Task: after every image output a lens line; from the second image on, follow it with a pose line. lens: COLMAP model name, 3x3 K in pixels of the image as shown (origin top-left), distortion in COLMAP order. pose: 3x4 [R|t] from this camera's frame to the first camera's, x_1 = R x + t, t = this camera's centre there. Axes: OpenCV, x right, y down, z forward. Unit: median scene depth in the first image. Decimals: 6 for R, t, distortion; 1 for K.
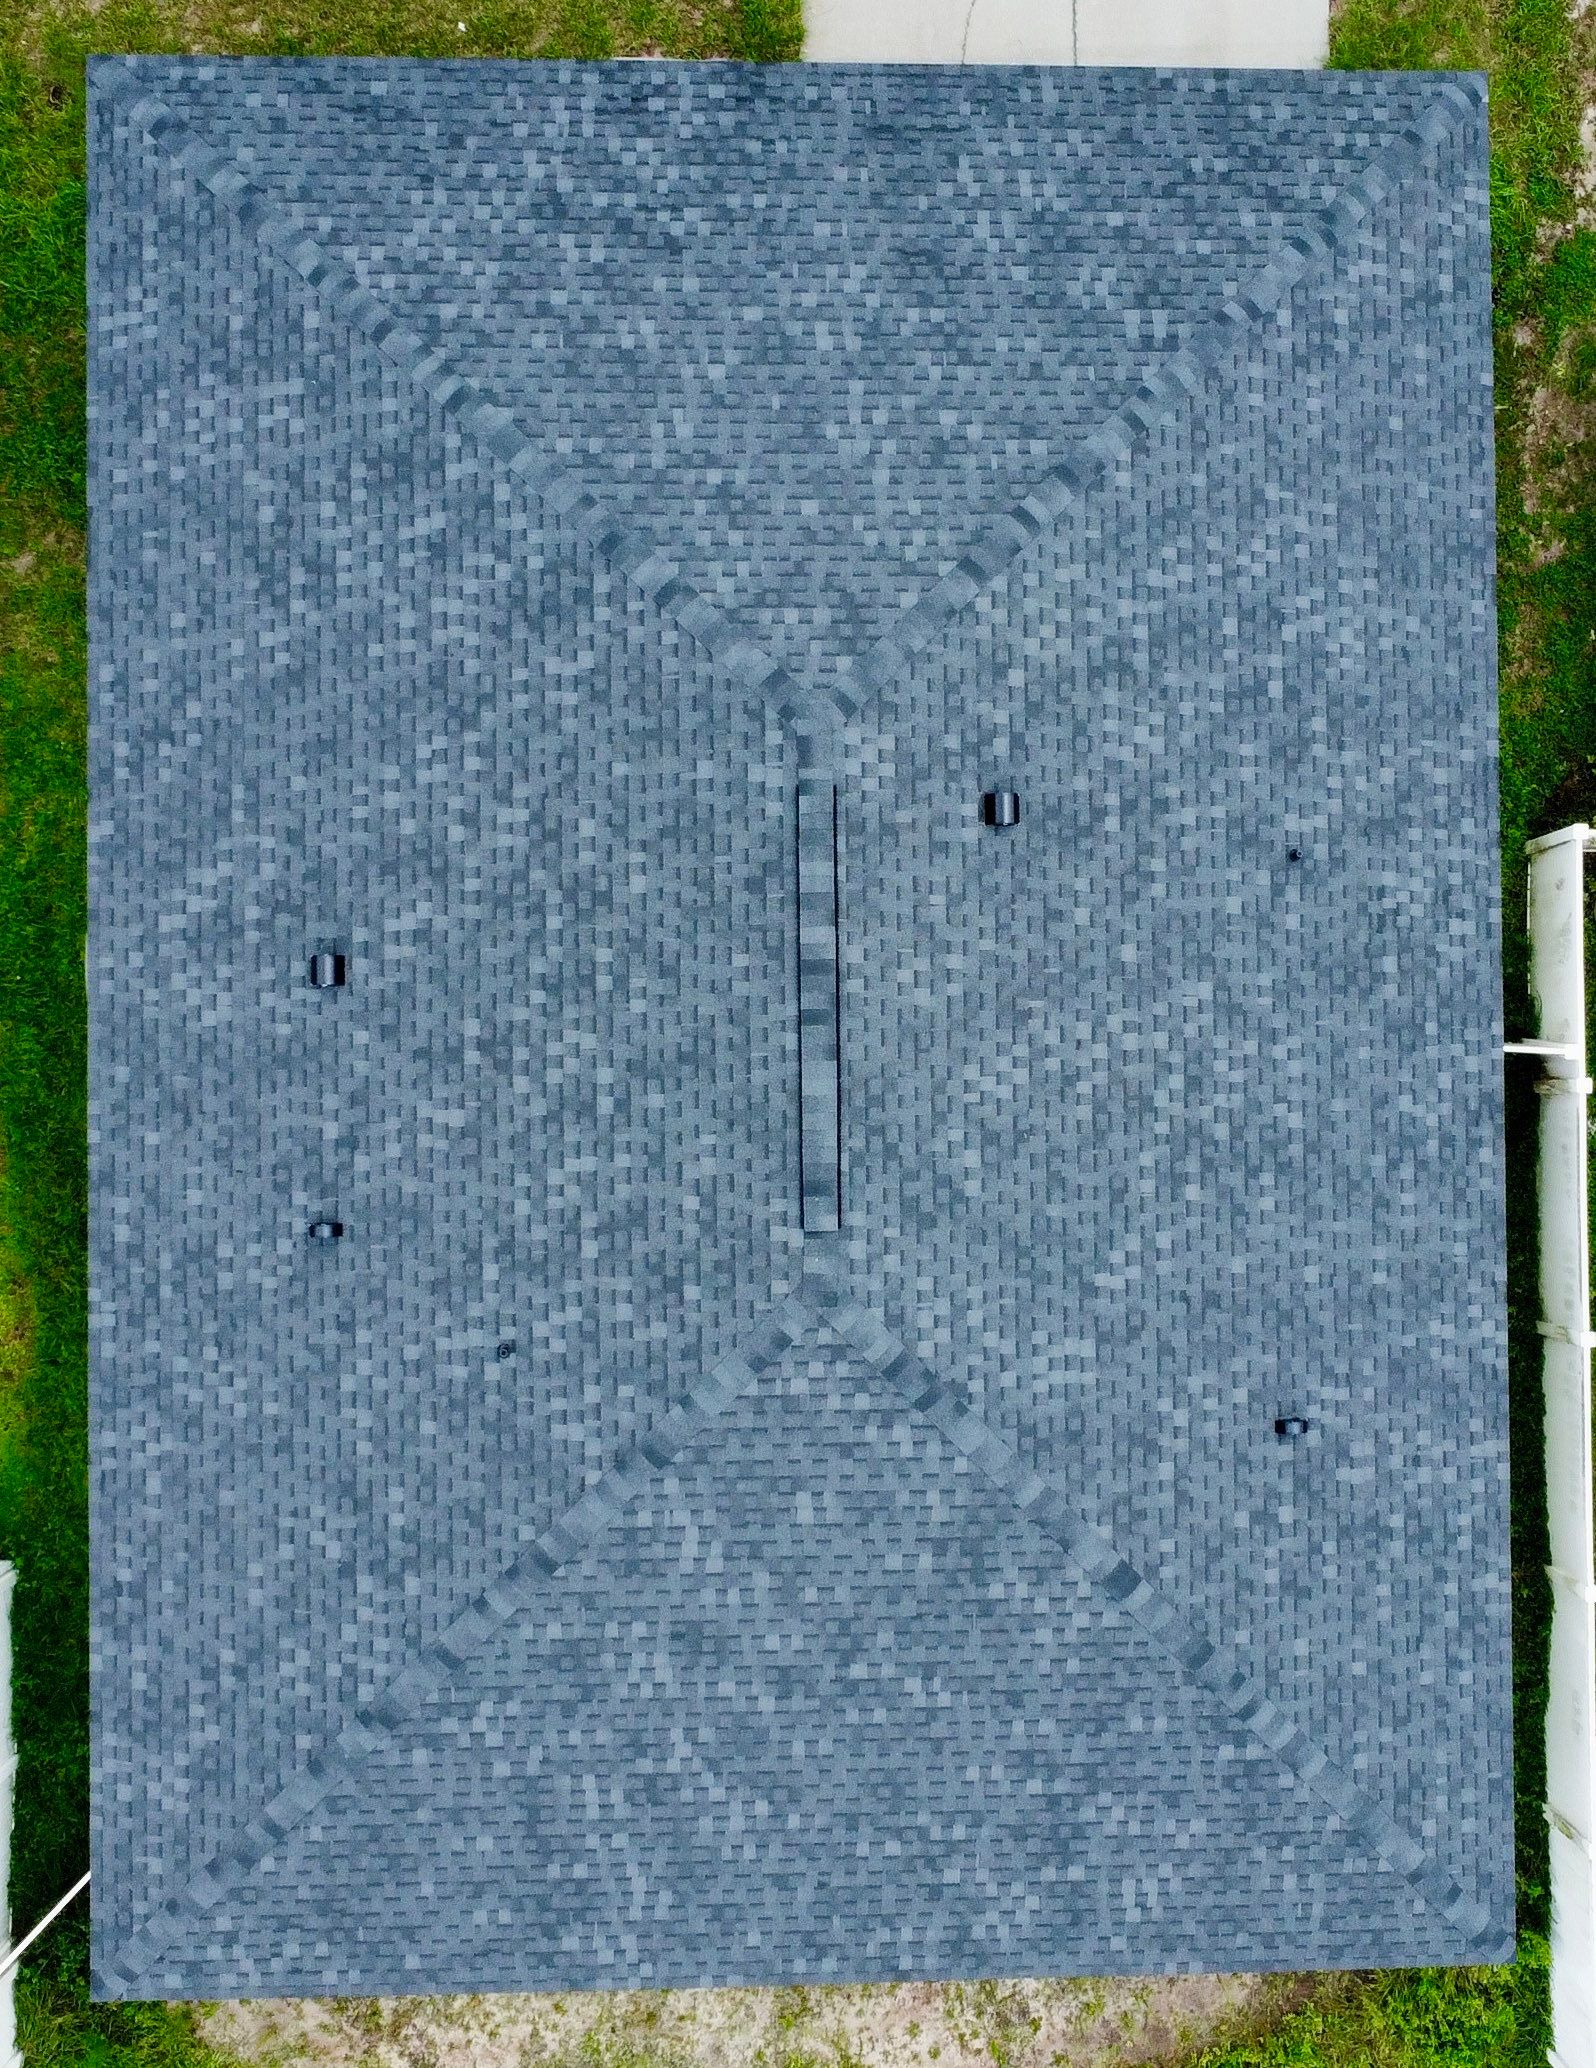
lens RADIAL K [[2924.1, 0, 873.1], [0, 2924.1, 1000.3], [0, 0, 1]] dist [-0.023801, 0.000000]
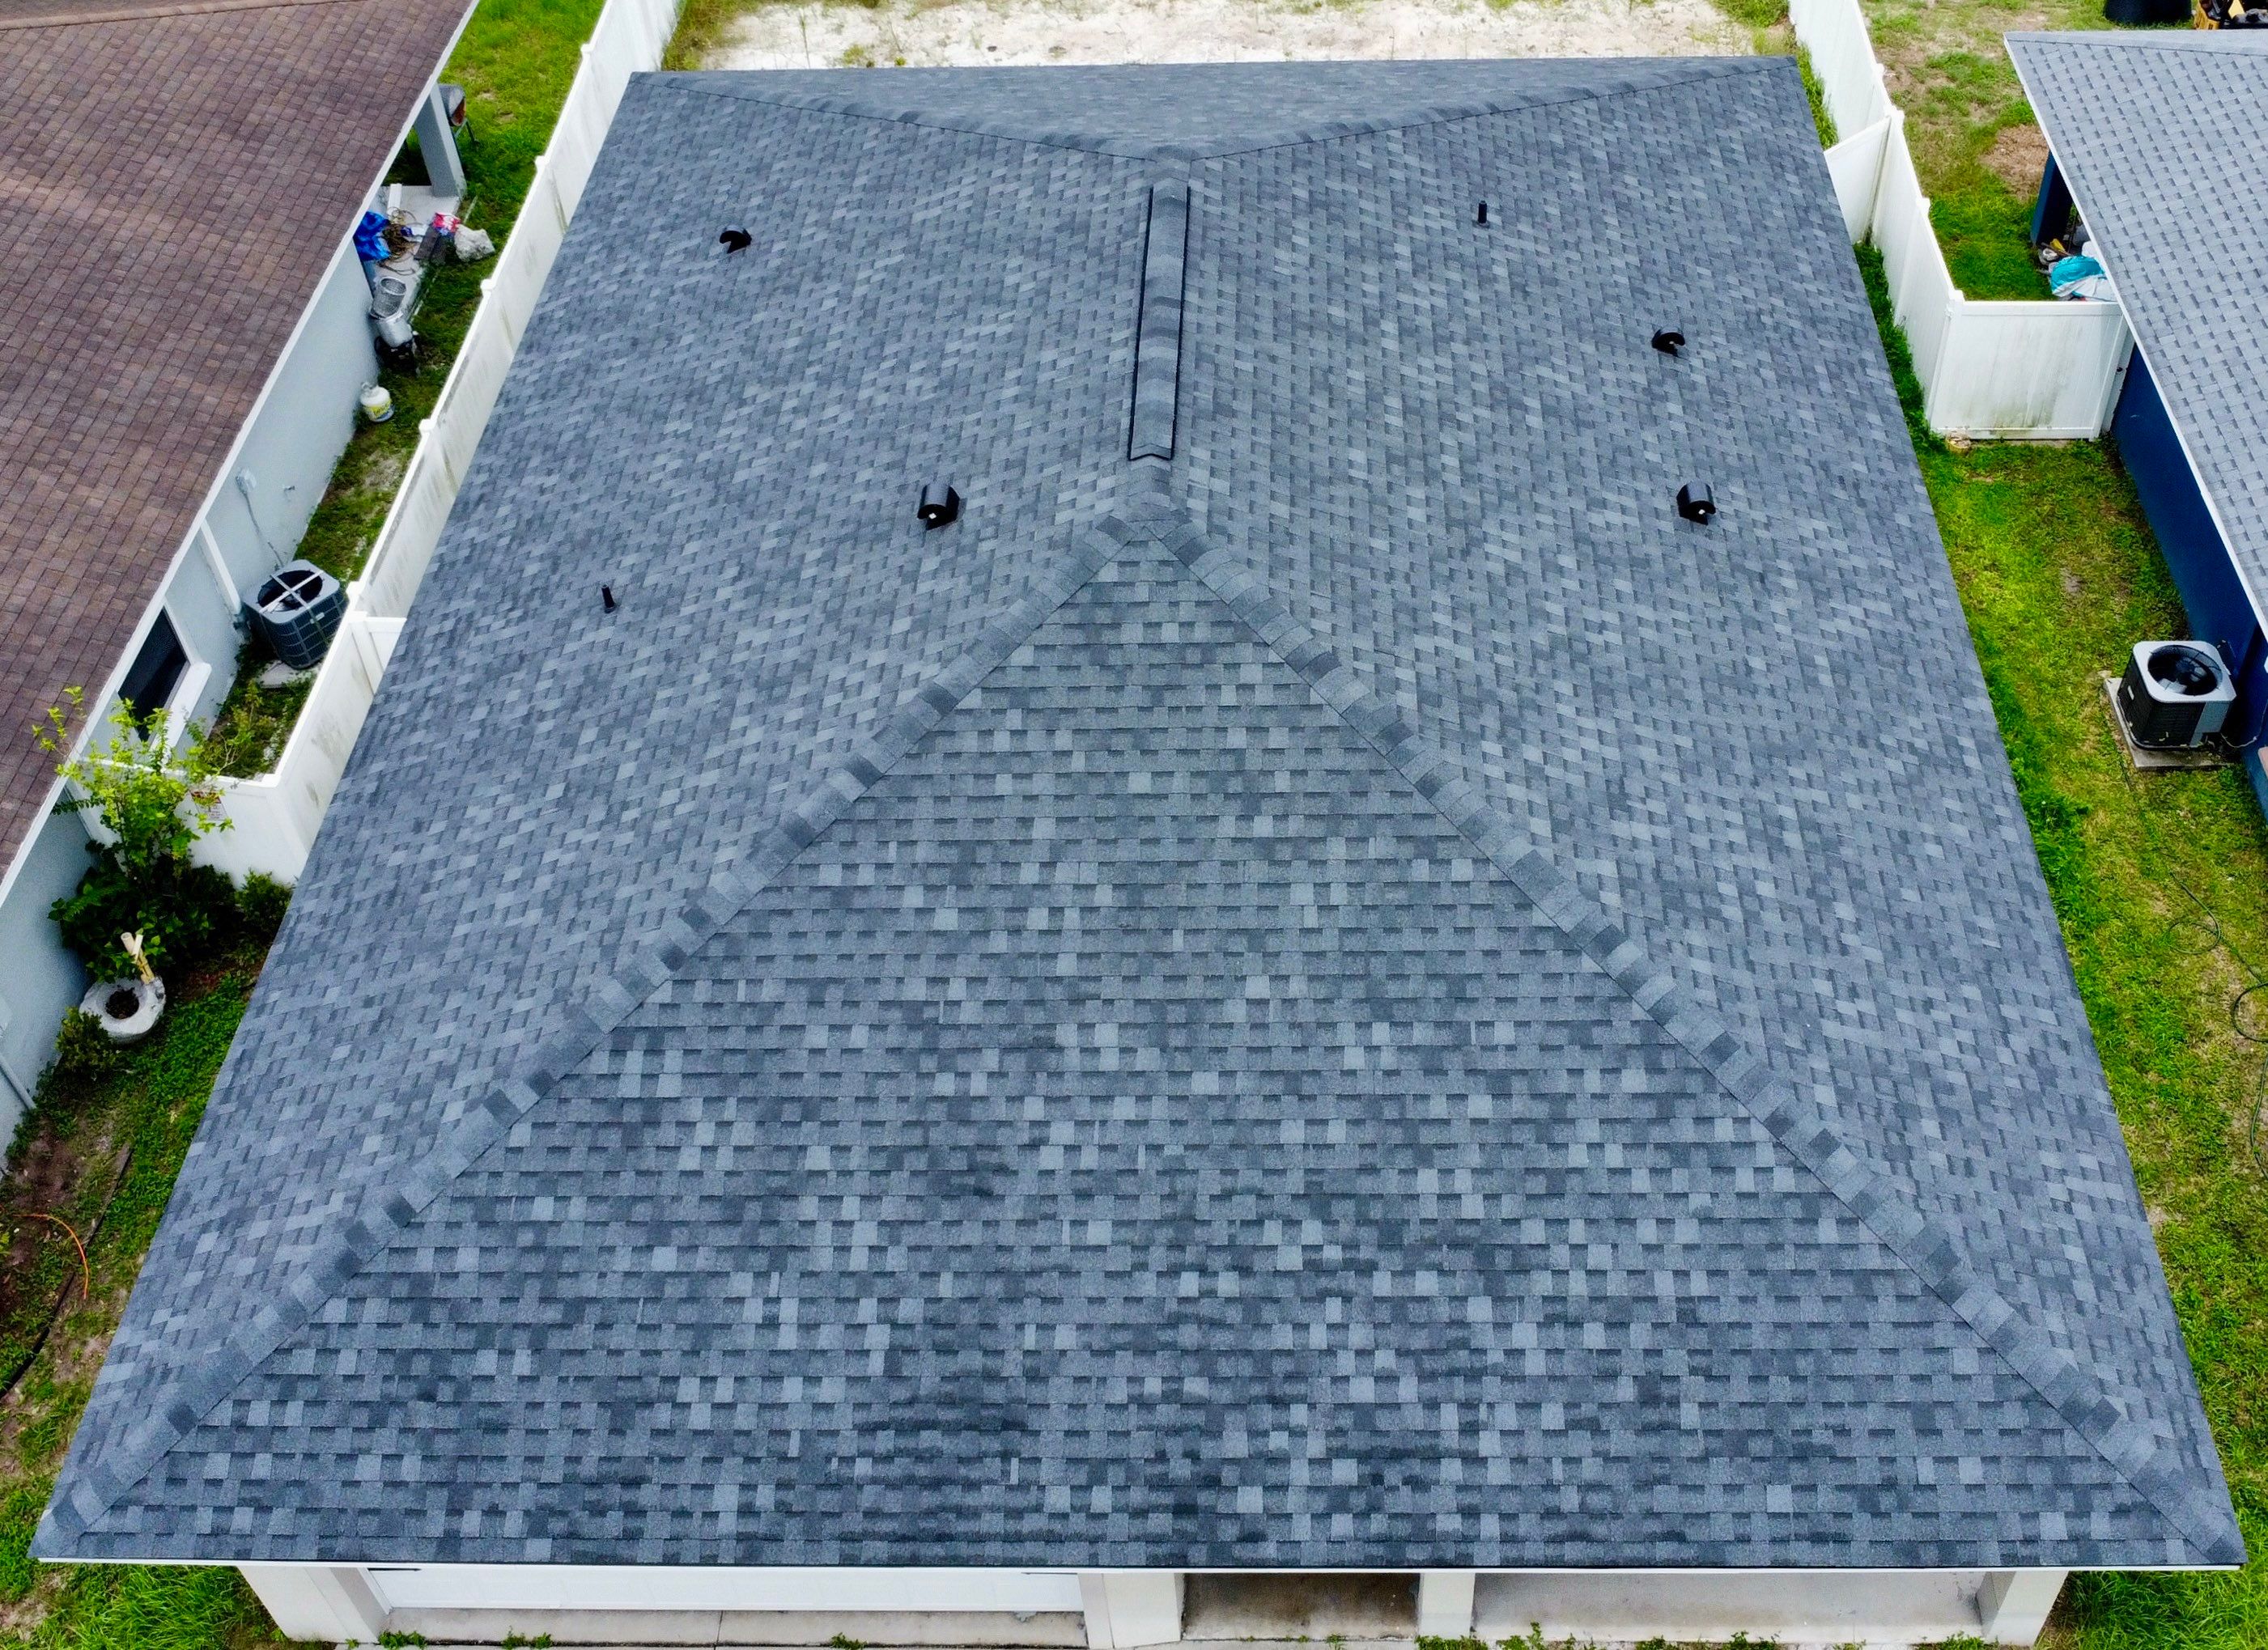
lens RADIAL K [[2356.0, 0, 1264.7], [0, 2356.0, 732.5], [0, 0, 1]] dist [-0.028192, 0.000000]
pose [[-0.999021, -0.042779, -0.011257, -0.045509], [0.020736, -0.677666, 0.735078, -0.595135], [-0.039074, 0.734125, 0.677889, 0.549488]]
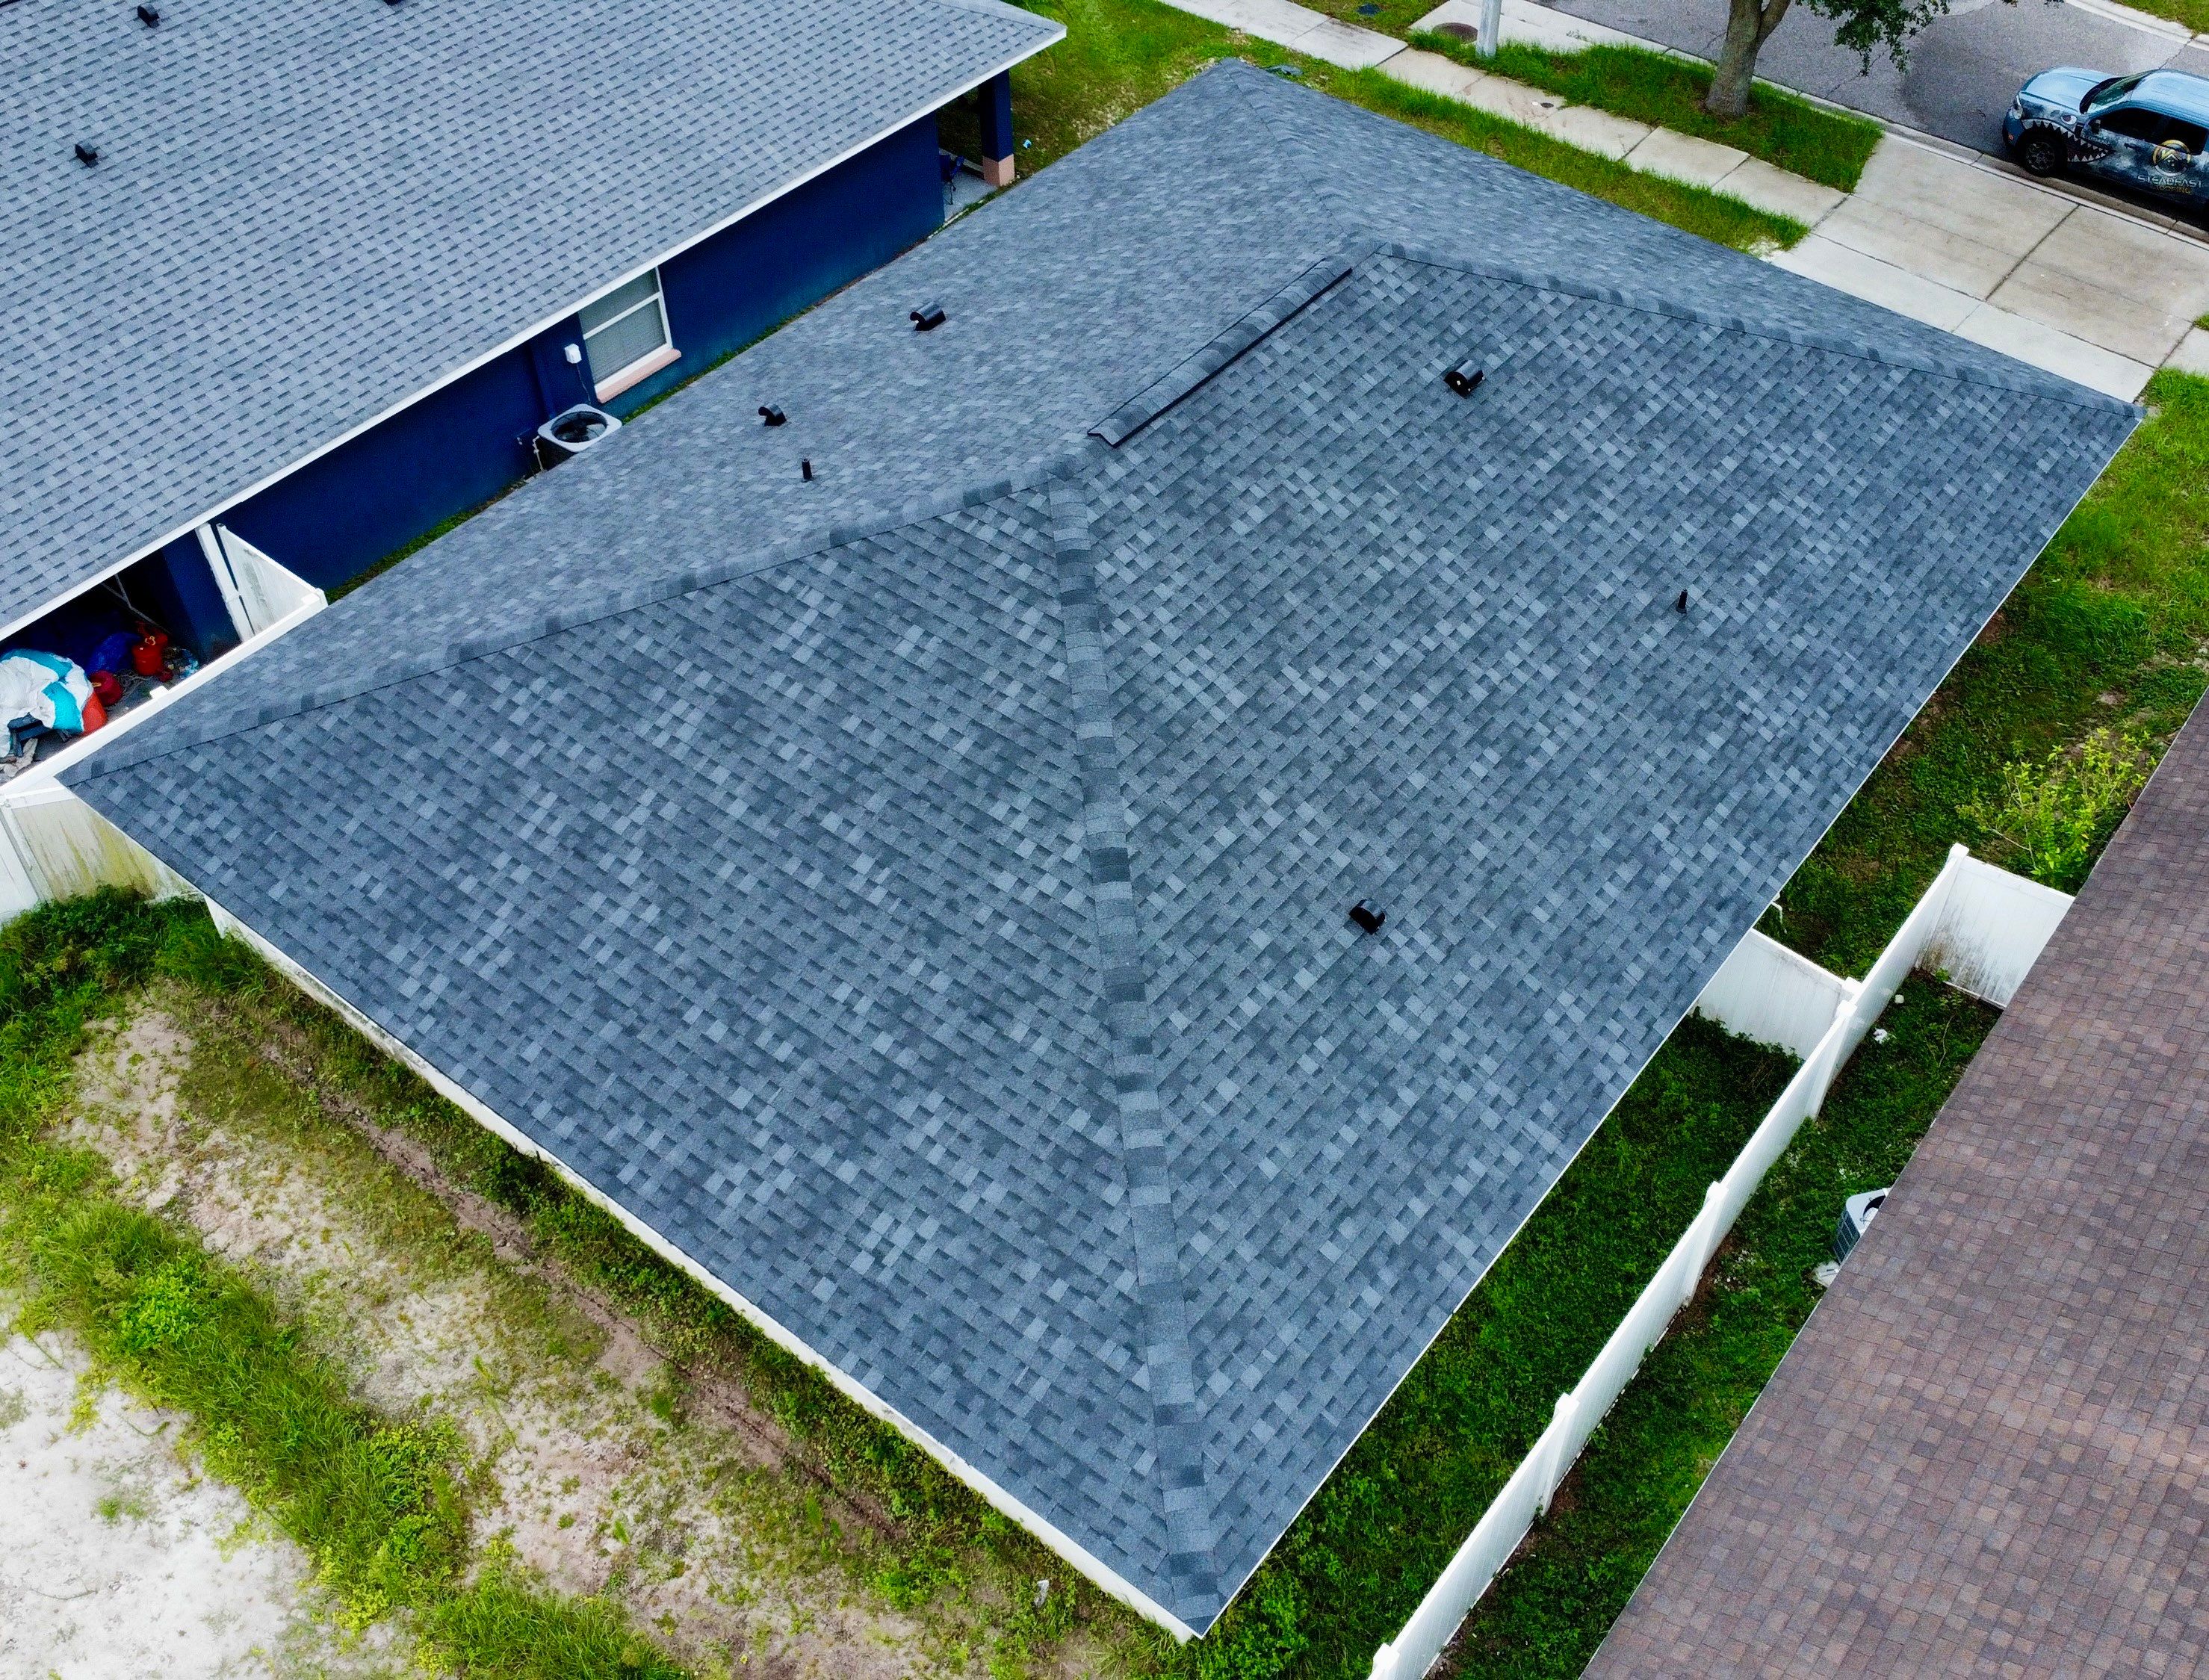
lens RADIAL K [[2185.1, 0, 1264.4], [0, 2185.1, 812.8], [0, 0, 1]] dist [-0.029028, 0.000000]
pose [[0.802094, 0.403441, -0.440318, 0.402650], [-0.596345, 0.580483, -0.554448, 0.520983], [0.031910, 0.707301, 0.706192, 0.501505]]
